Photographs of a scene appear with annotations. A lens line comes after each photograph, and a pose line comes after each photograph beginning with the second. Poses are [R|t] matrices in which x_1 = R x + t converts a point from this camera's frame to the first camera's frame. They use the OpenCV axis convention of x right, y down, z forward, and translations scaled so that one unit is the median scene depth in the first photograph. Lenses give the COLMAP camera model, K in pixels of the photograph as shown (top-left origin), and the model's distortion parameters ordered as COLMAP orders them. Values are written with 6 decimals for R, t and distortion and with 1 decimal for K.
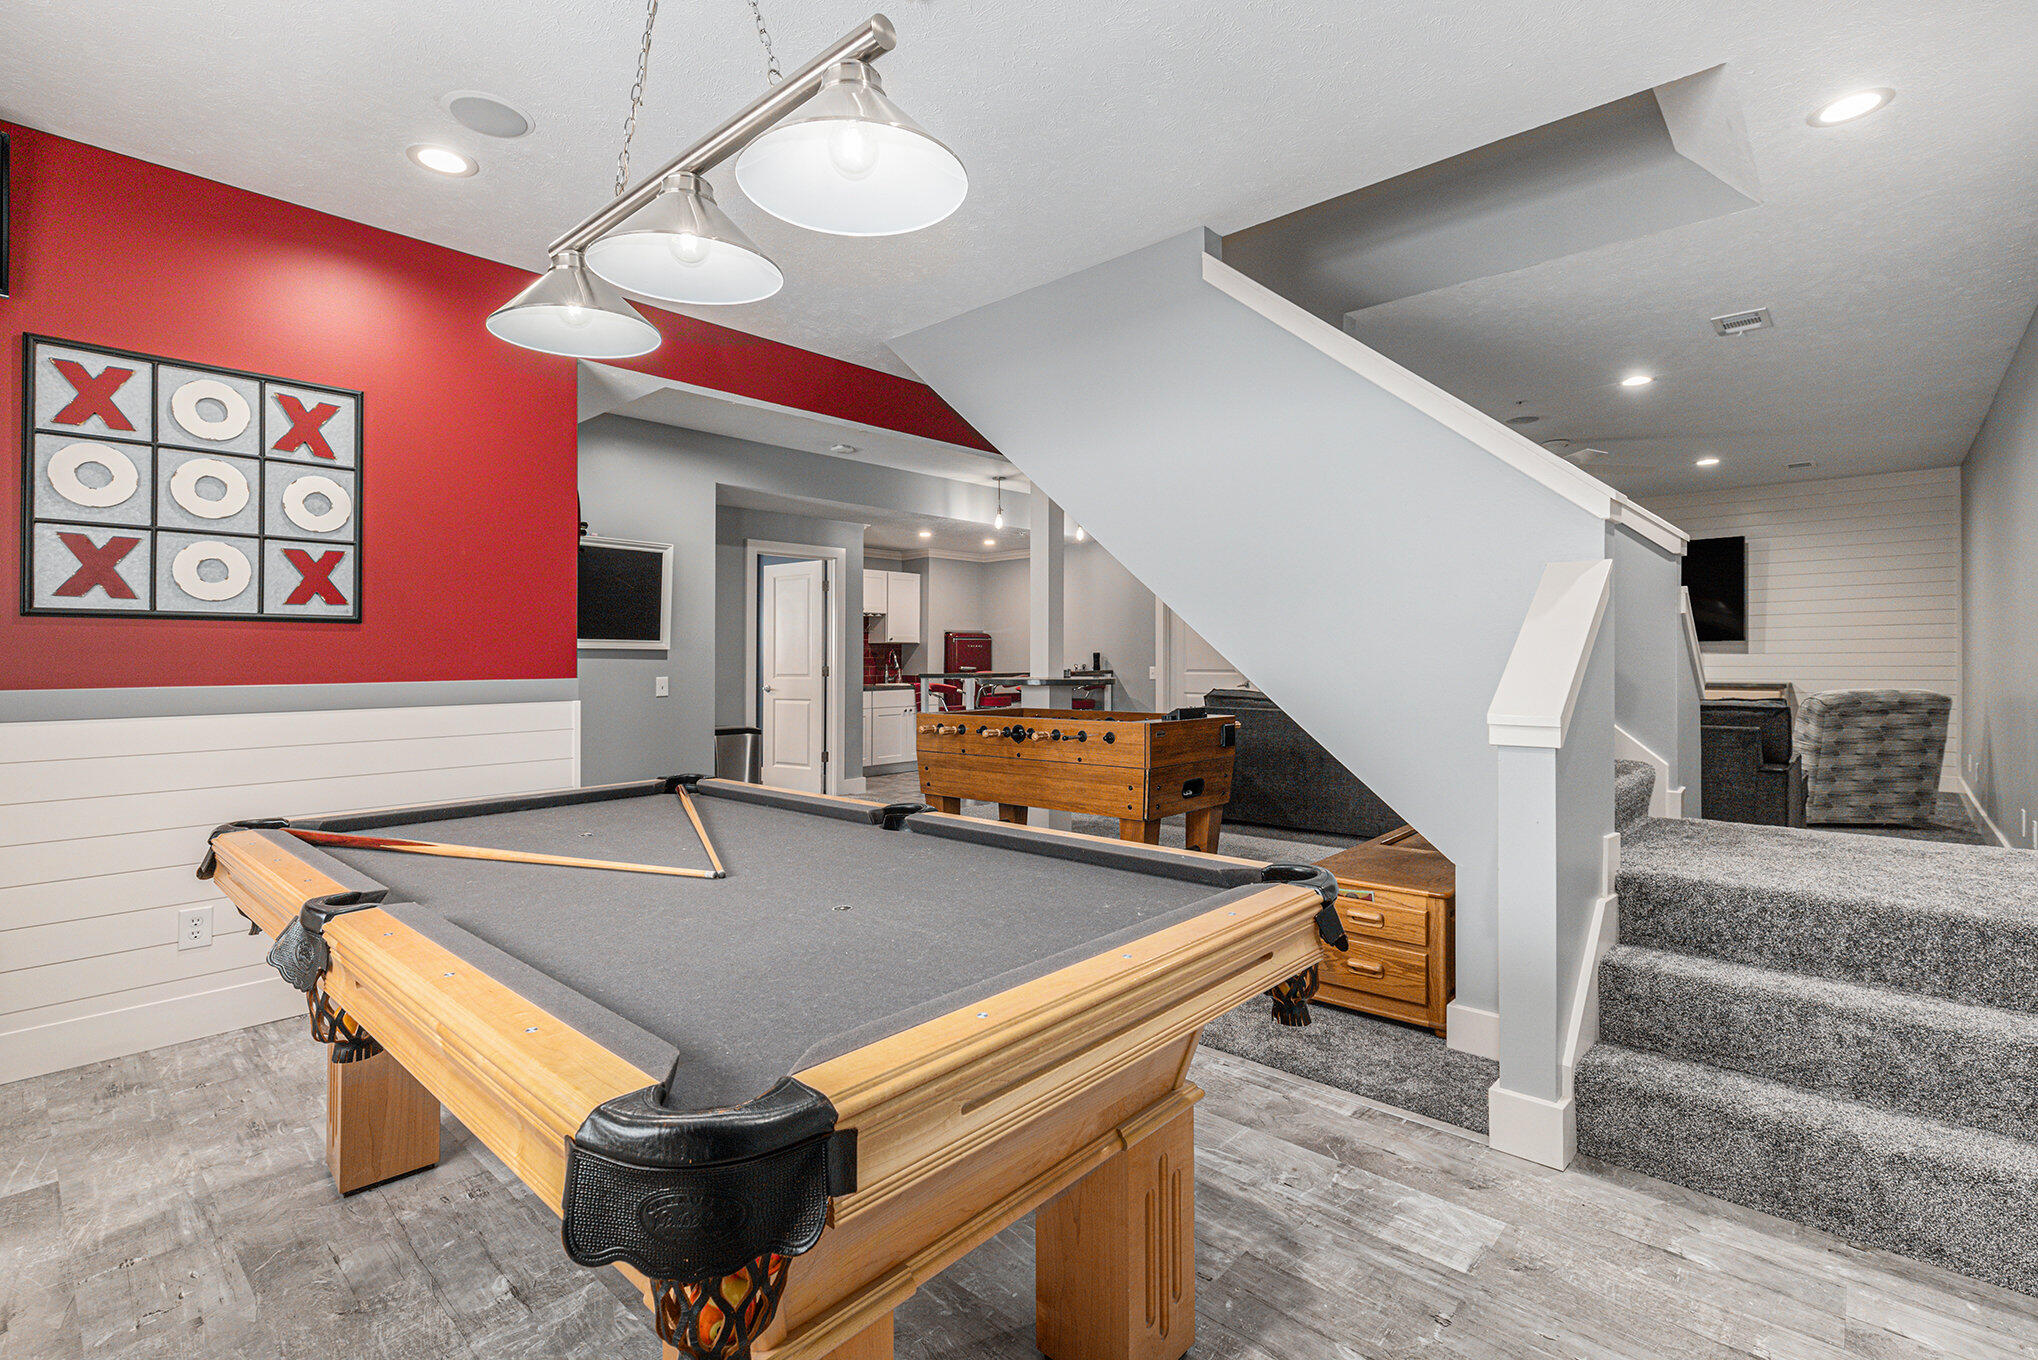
lens RADIAL K [[942.0, 0, 1021.9], [0, 942.0, 665.0], [0, 0, 1]] dist [0.013824, -0.004334]
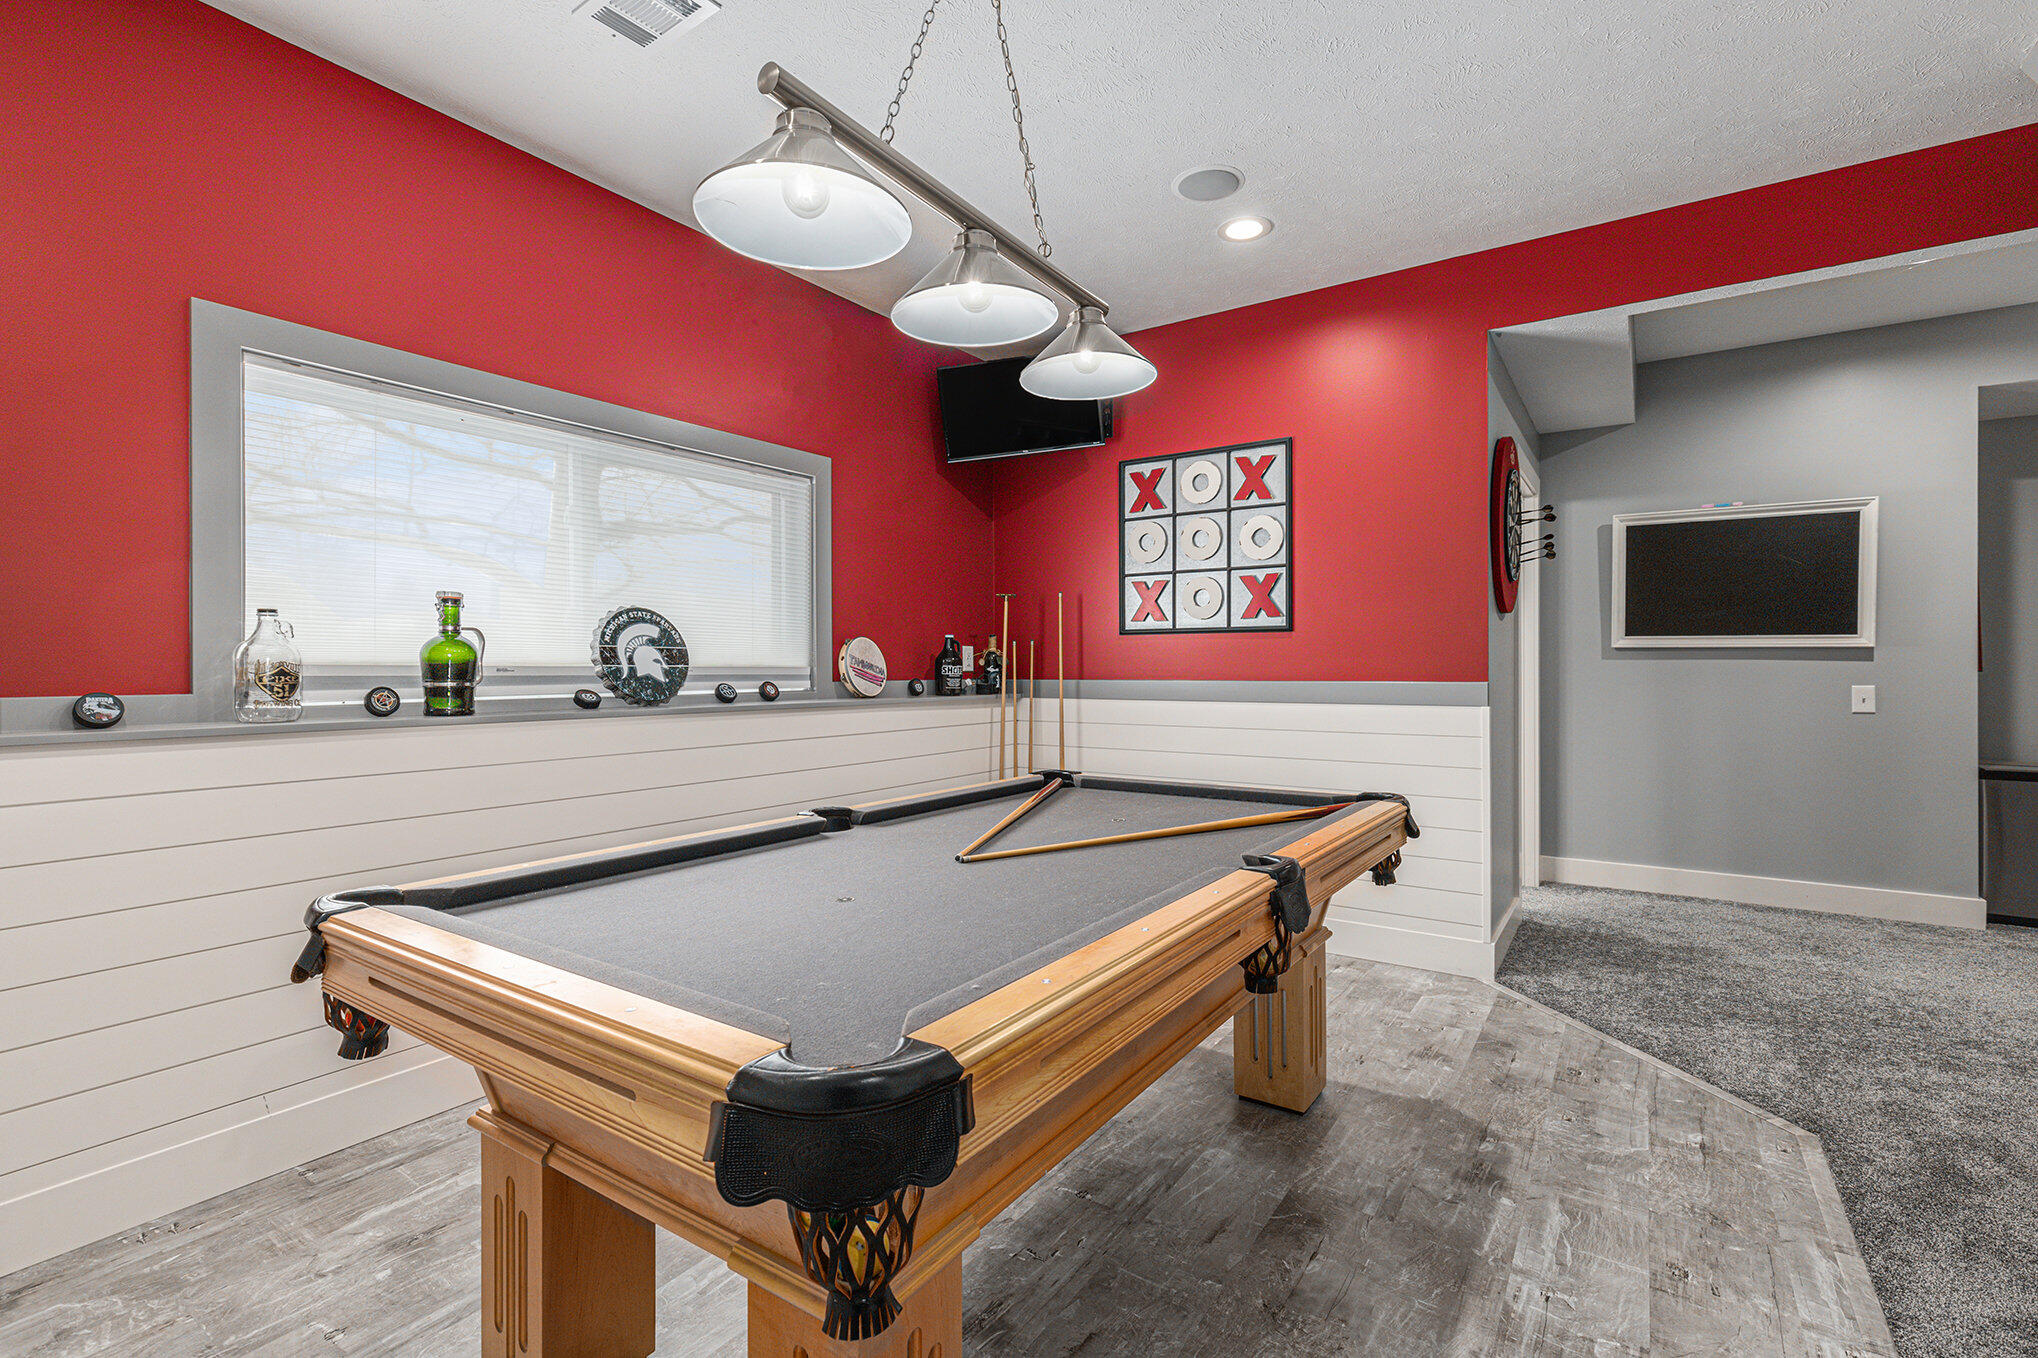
lens RADIAL K [[942.0, 0, 1019.7], [0, 942.0, 671.4], [0, 0, 1]] dist [0.013824, -0.004334]
pose [[0.144480, 0.008920, -0.989468, 0.455737], [-0.004992, 0.999953, 0.008285, -0.001143], [0.989495, 0.003742, 0.144518, 0.514425]]
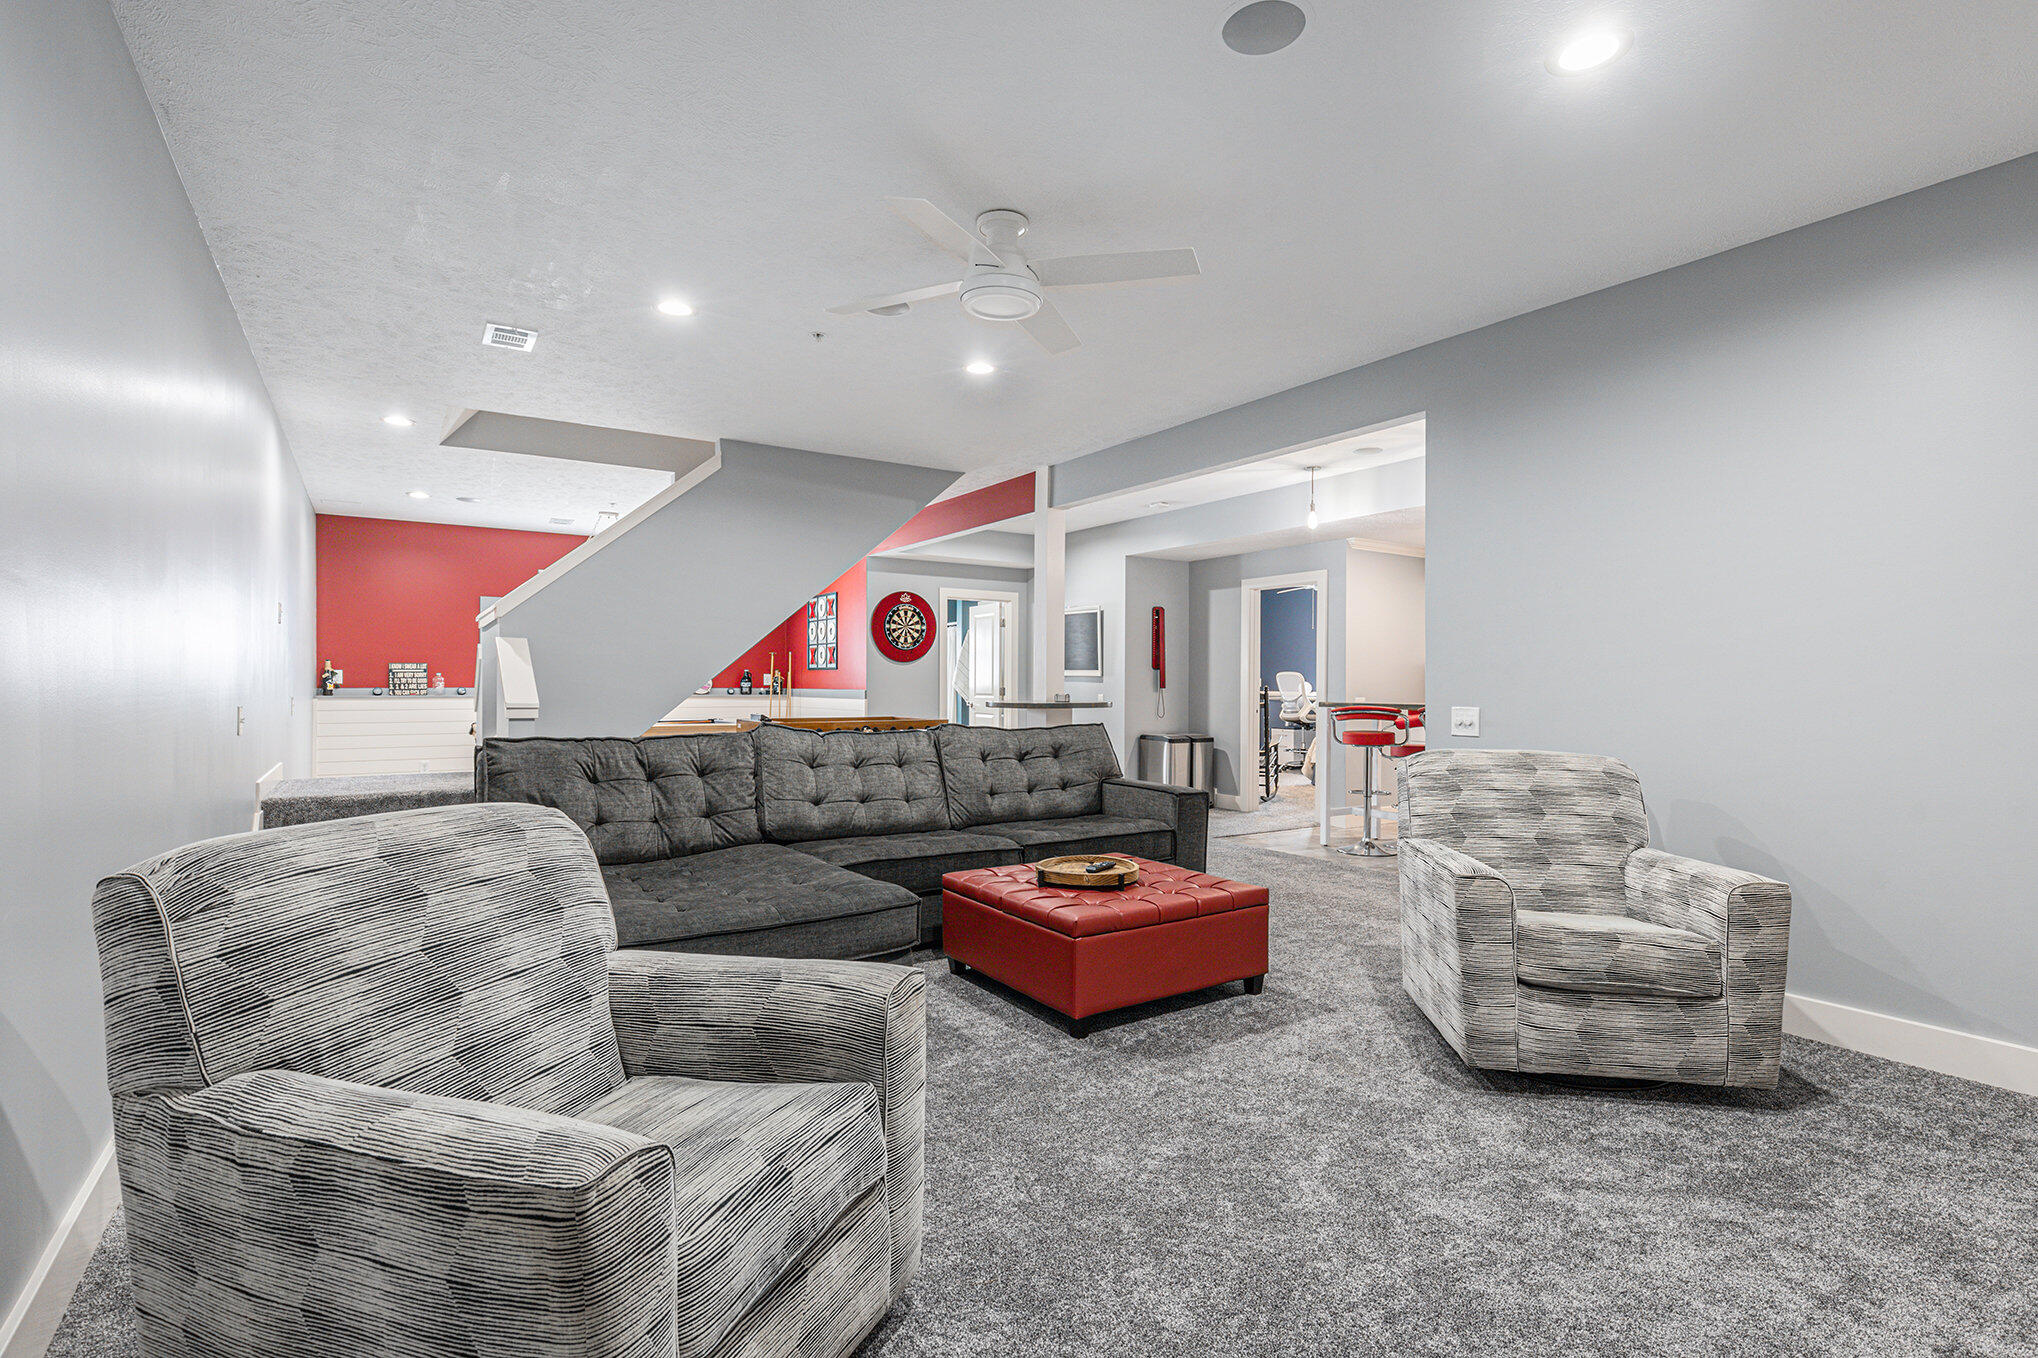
lens RADIAL K [[954.8, 0, 1018.3], [0, 954.8, 682.7], [0, 0, 1]] dist [-0.008240, -0.001667]
pose [[-0.243847, 0.004281, -0.969804, 2.157866], [-0.004496, 0.999975, 0.005544, -0.022278], [0.969803, 0.005712, -0.243821, 2.389811]]
